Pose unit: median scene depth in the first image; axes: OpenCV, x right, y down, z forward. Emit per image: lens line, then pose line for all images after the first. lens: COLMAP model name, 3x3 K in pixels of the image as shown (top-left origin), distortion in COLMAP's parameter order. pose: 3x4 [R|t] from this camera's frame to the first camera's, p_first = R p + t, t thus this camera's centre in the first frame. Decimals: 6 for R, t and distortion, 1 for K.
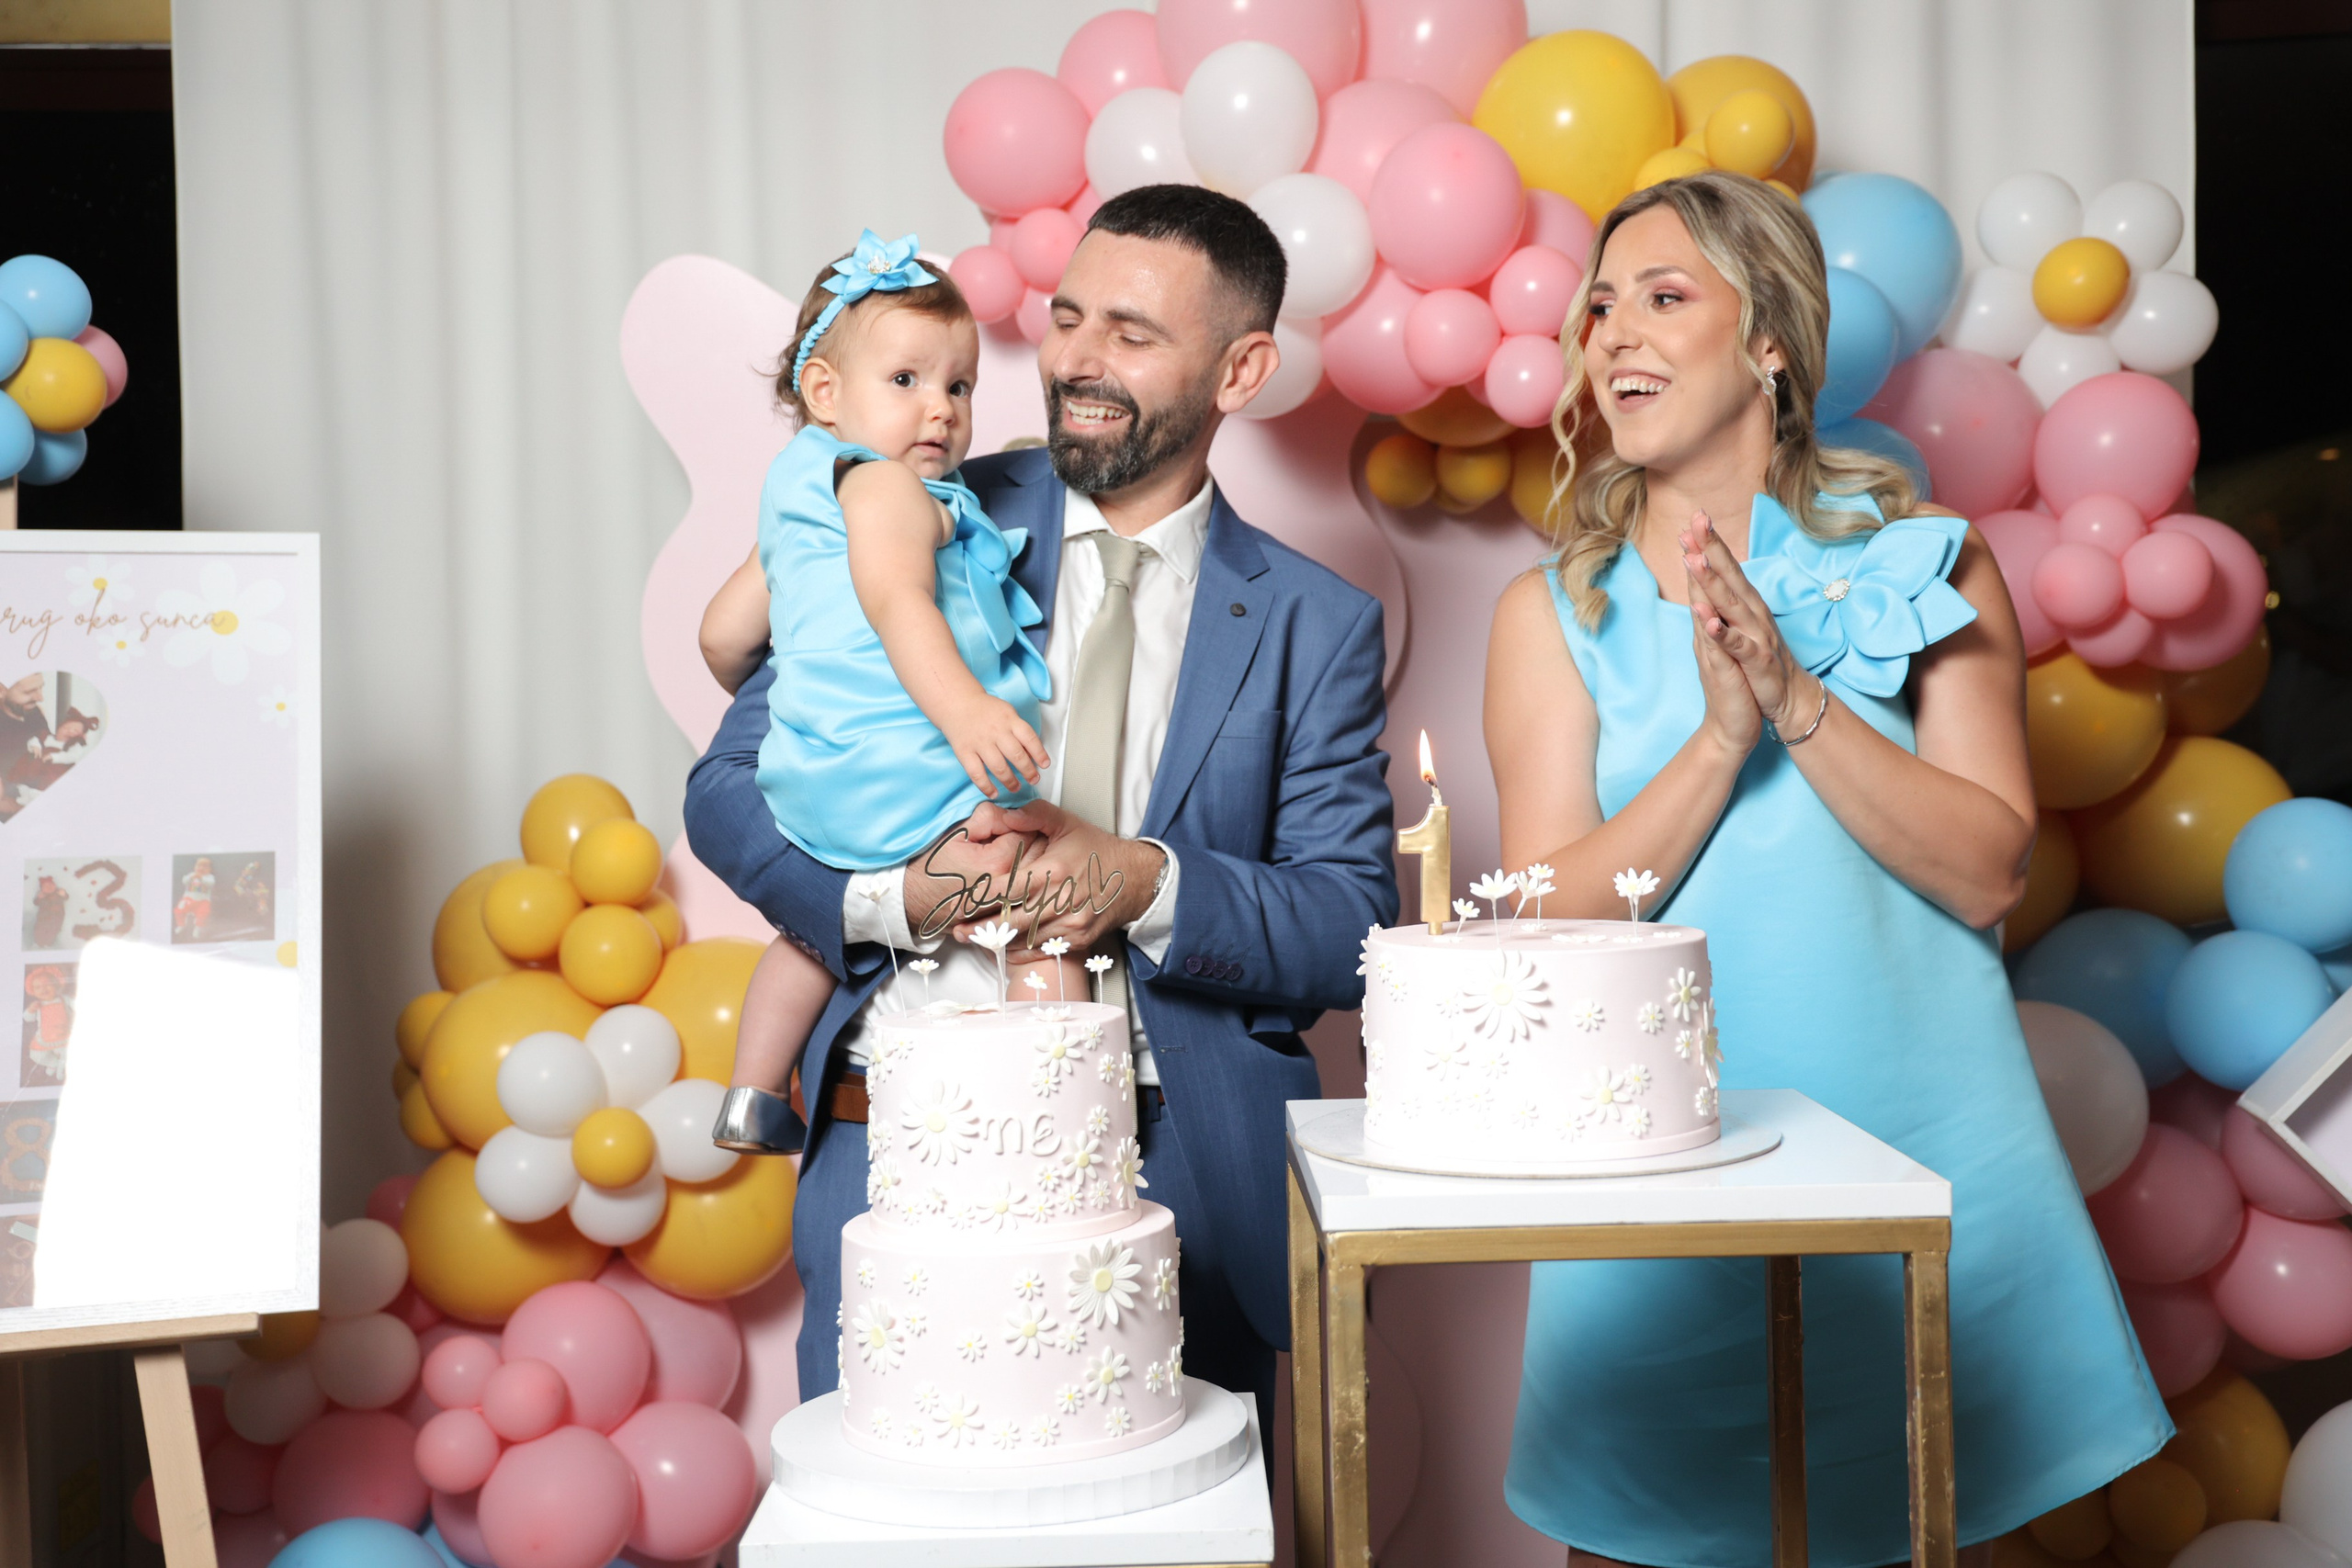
lens RADIAL K [[2648.7, 0, 1182.5], [0, 2648.7, 798.2], [0, 0, 1]] dist [0.022115, 0.302644]
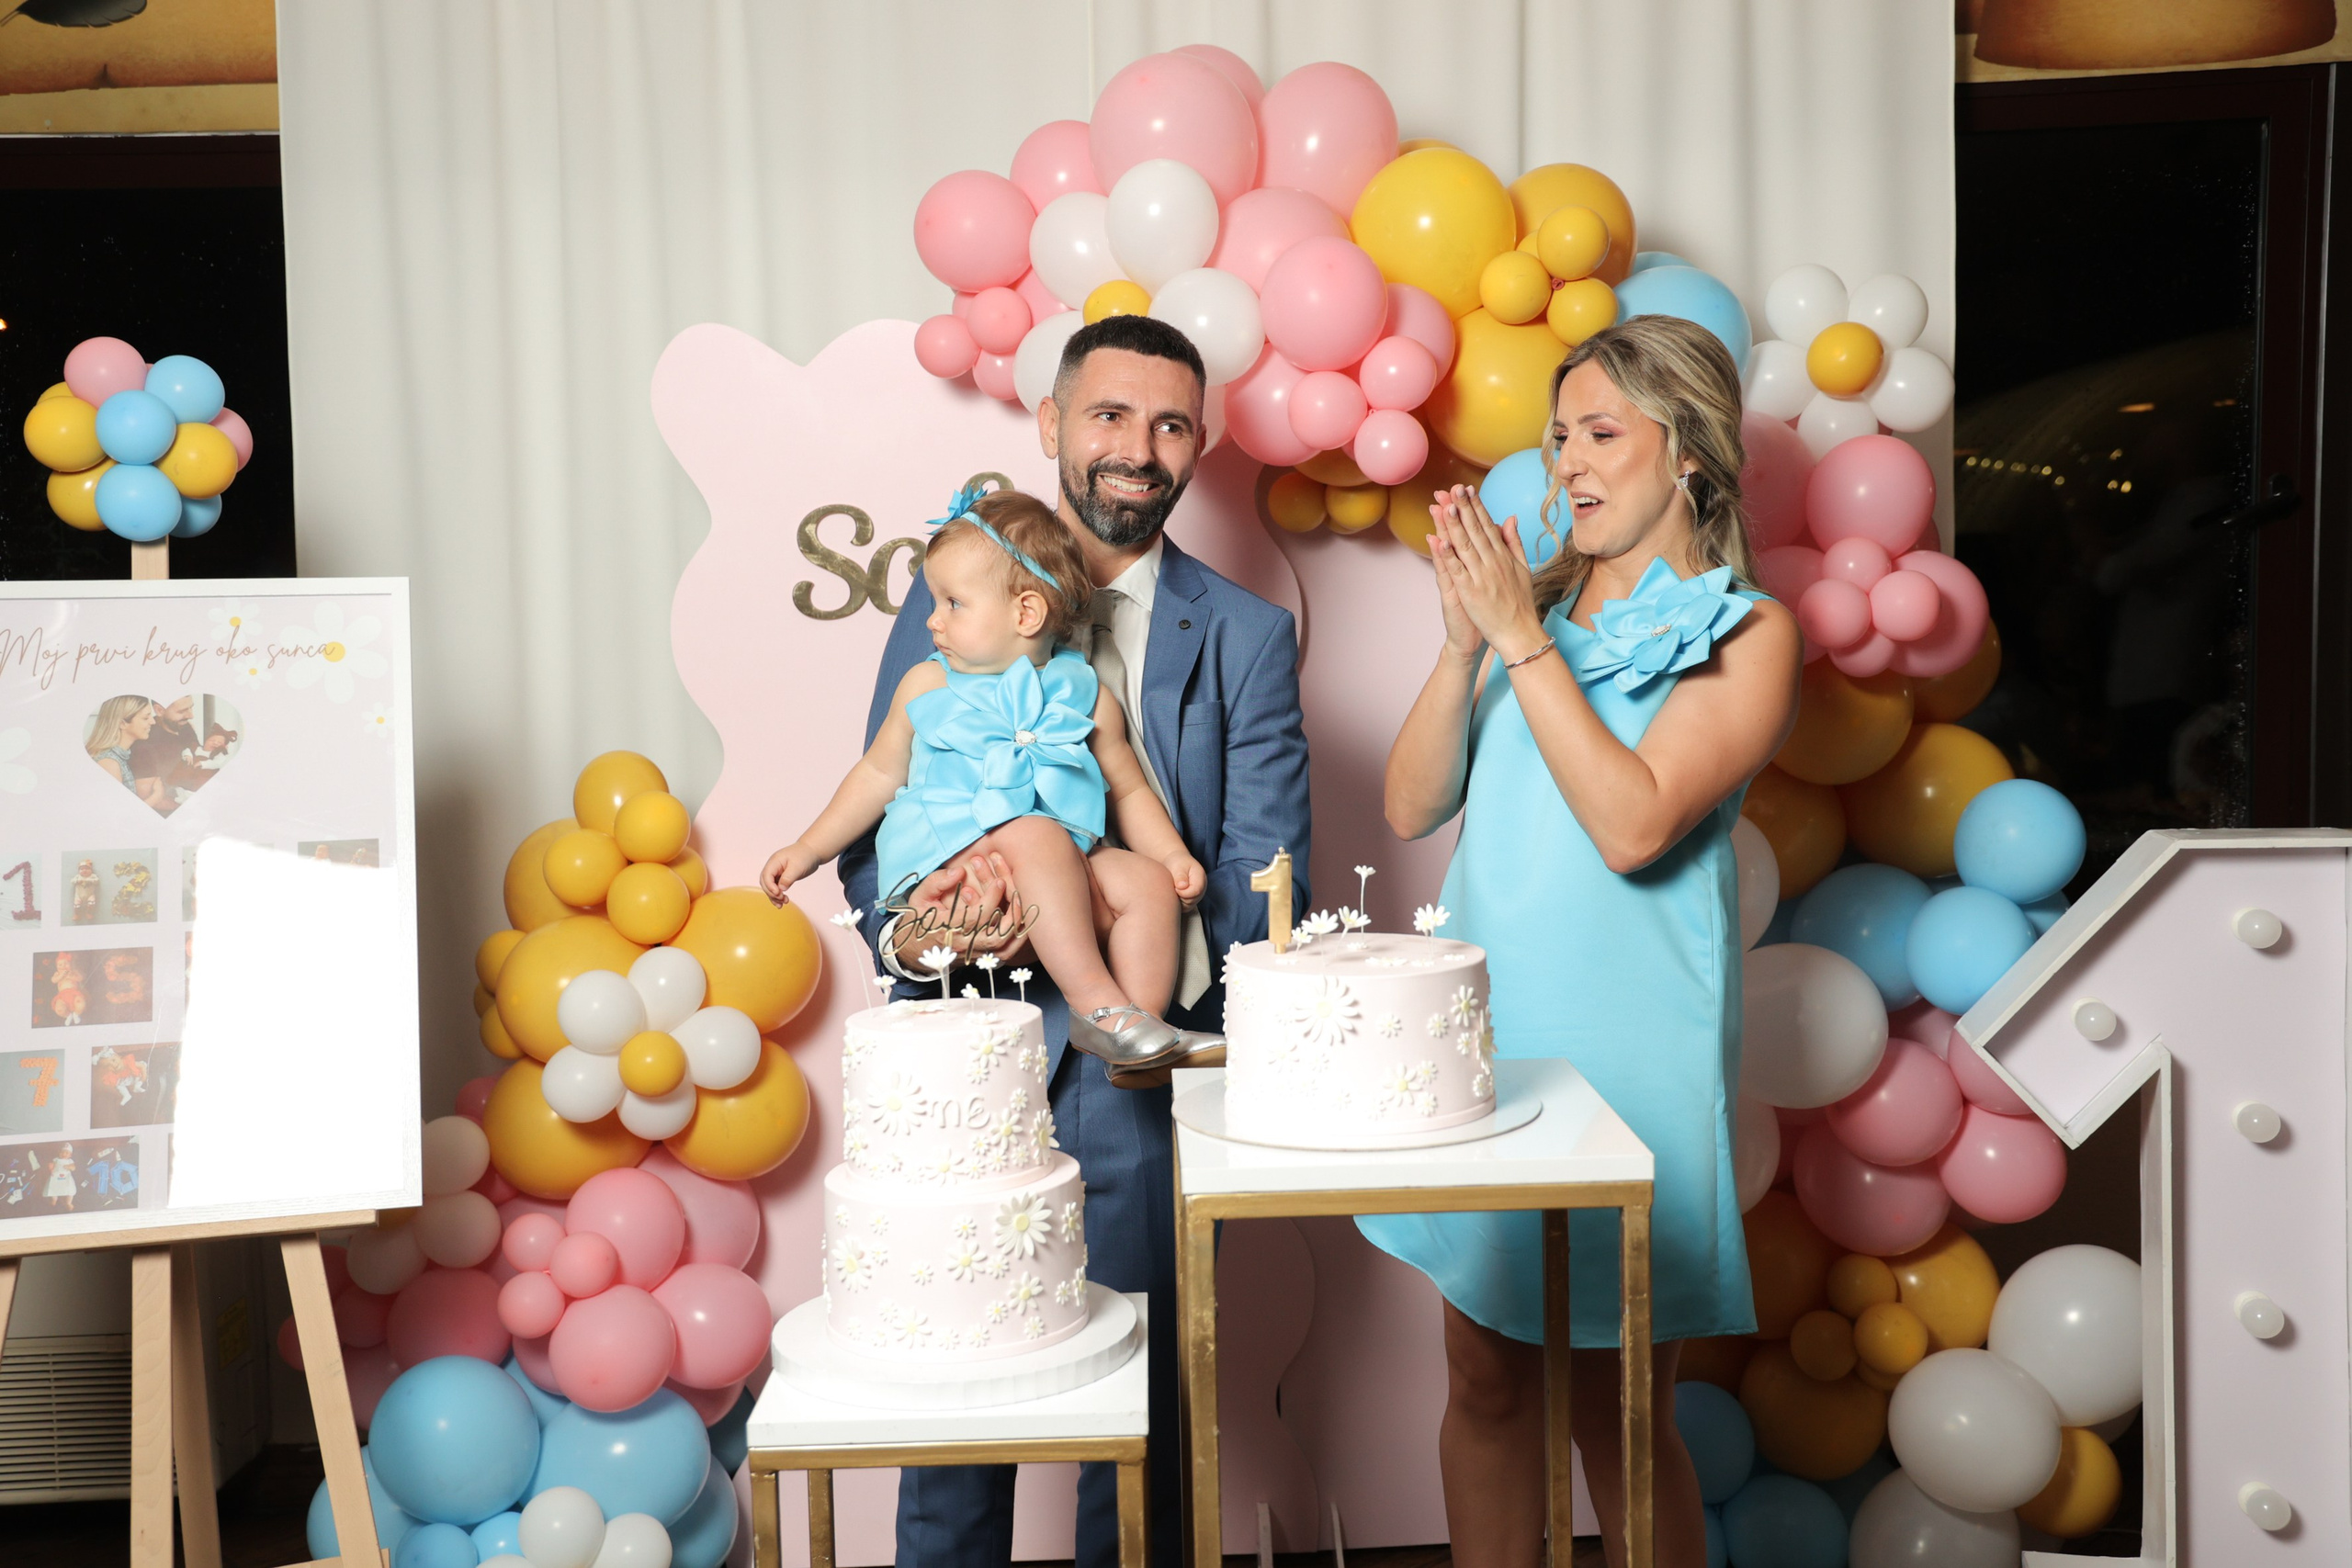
lens RADIAL K [[2363.2, 0, 1176.0], [0, 2363.2, 789.0], [0, 0, 1]] dist [-0.022074, 0.194487]
pose [[0.999983, -0.001900, 0.005430, 0.039096], [0.001607, 0.998564, 0.053545, -0.092273], [-0.005524, -0.053535, 0.998551, -0.152917]]
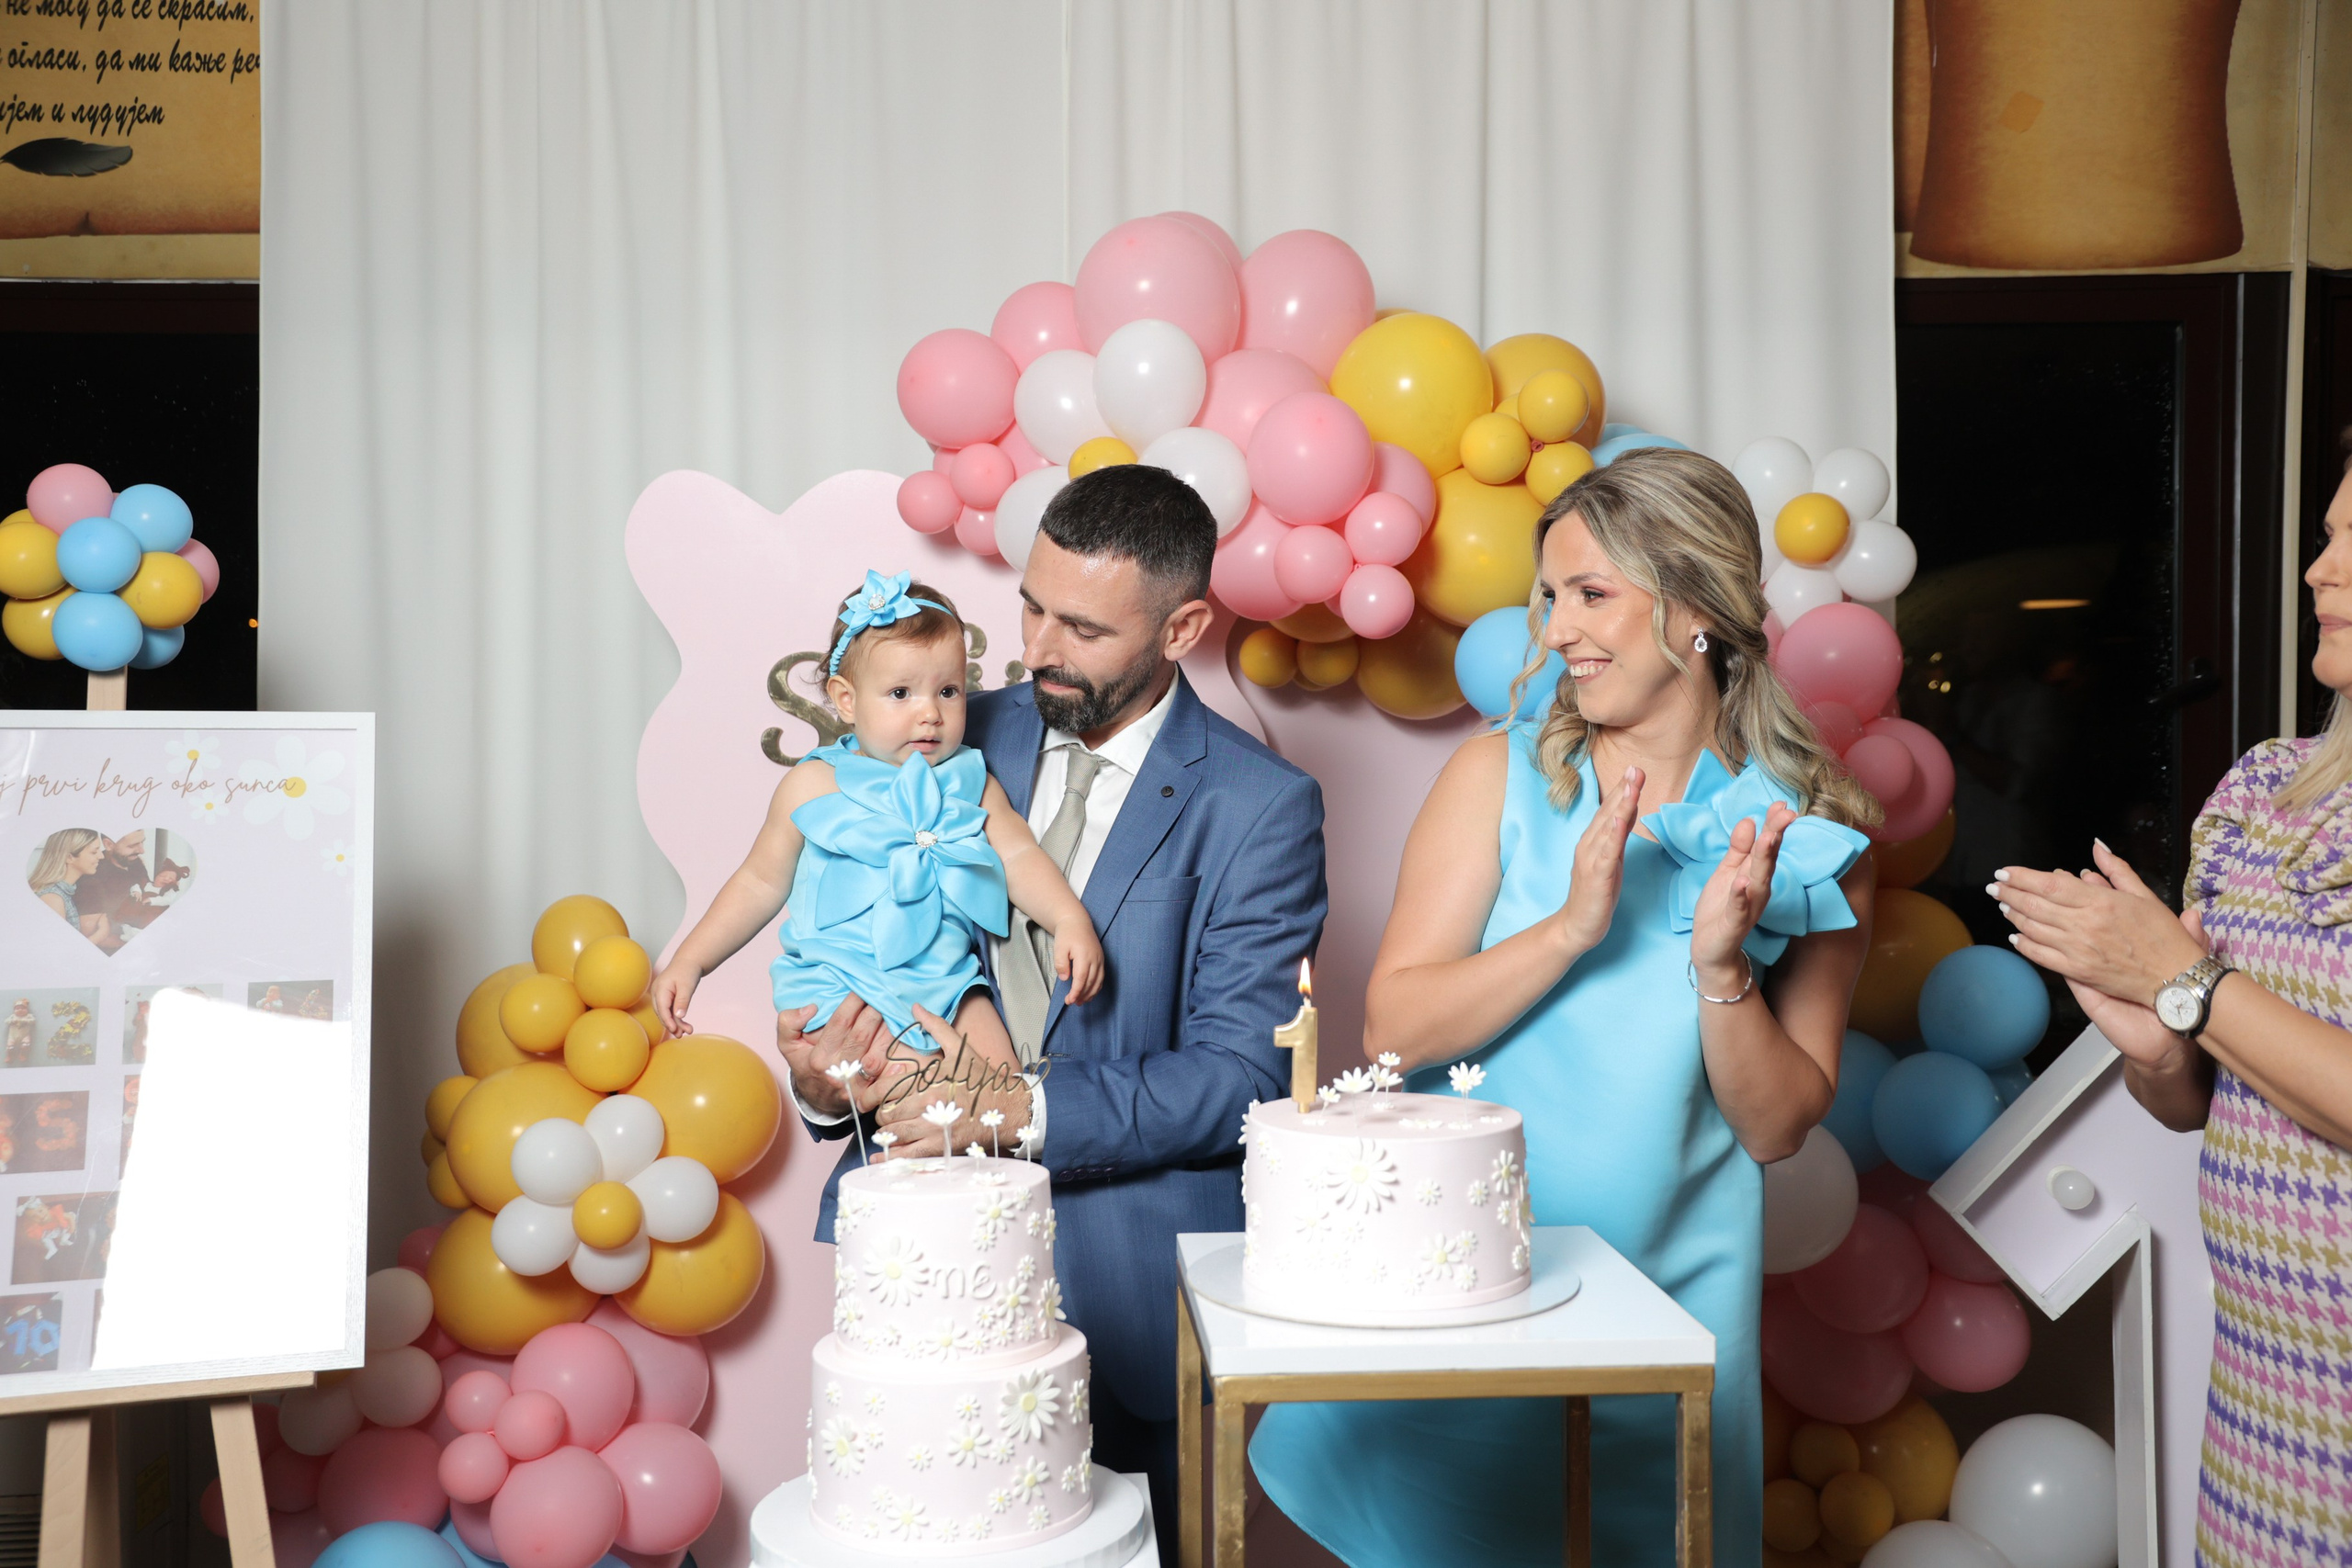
lens RADIAL K [[2199.7, 0, 1170.3], [0, 2199.7, 805.8], [0, 0, 1]] dist [-0.027724, 0.154601]
pose [[0.998740, 0.016451, 0.047403, -0.016885], [-0.015898, 0.999801, -0.012015, -0.078659], [-0.047591, 0.011246, 0.998804, -0.014431]]
